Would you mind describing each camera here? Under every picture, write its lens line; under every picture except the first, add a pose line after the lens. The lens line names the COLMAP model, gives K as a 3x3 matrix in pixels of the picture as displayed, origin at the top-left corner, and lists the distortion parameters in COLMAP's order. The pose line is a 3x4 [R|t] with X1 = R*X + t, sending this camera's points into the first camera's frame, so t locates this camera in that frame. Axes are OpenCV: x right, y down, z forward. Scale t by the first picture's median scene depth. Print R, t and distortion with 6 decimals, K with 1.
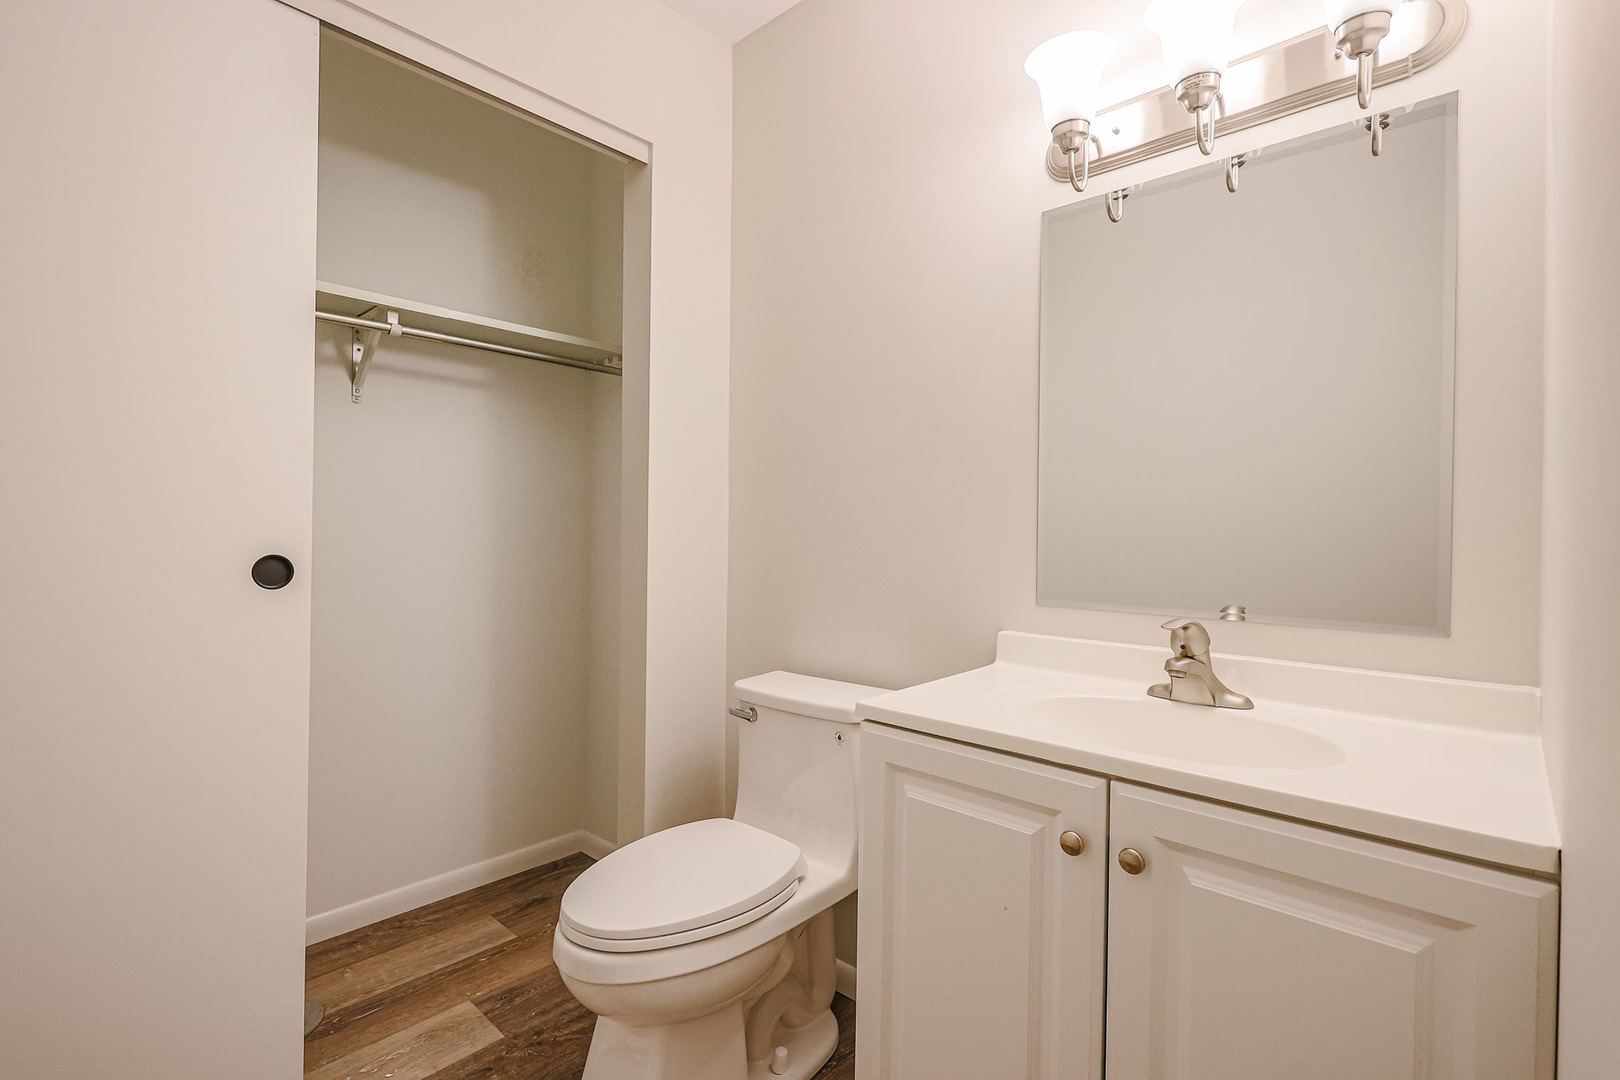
lens RADIAL K [[745.3, 0, 802.4], [0, 745.3, 537.1], [0, 0, 1]] dist [-0.000858, -0.000071]
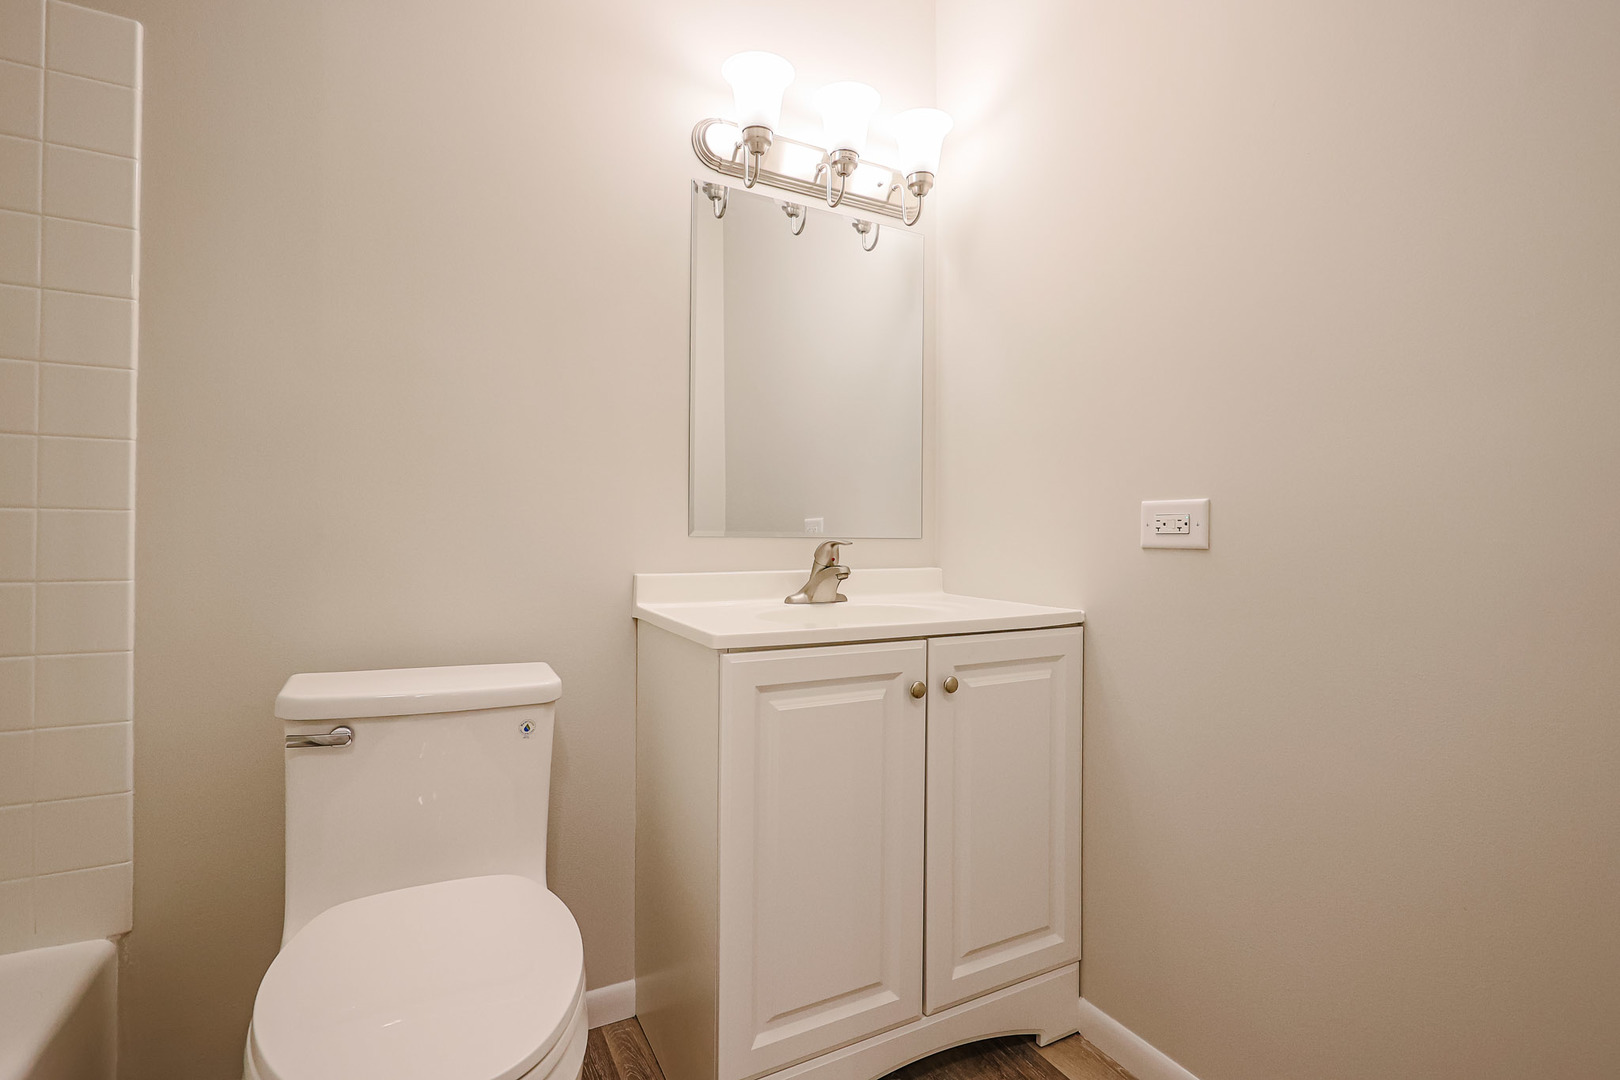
lens RADIAL K [[745.3, 0, 802.4], [0, 745.3, 537.1], [0, 0, 1]] dist [-0.000858, -0.000071]
pose [[0.345034, -0.025557, 0.938242, -0.837837], [0.009039, 0.999673, 0.023906, 0.073048], [-0.938547, 0.000232, 0.345152, 0.590119]]
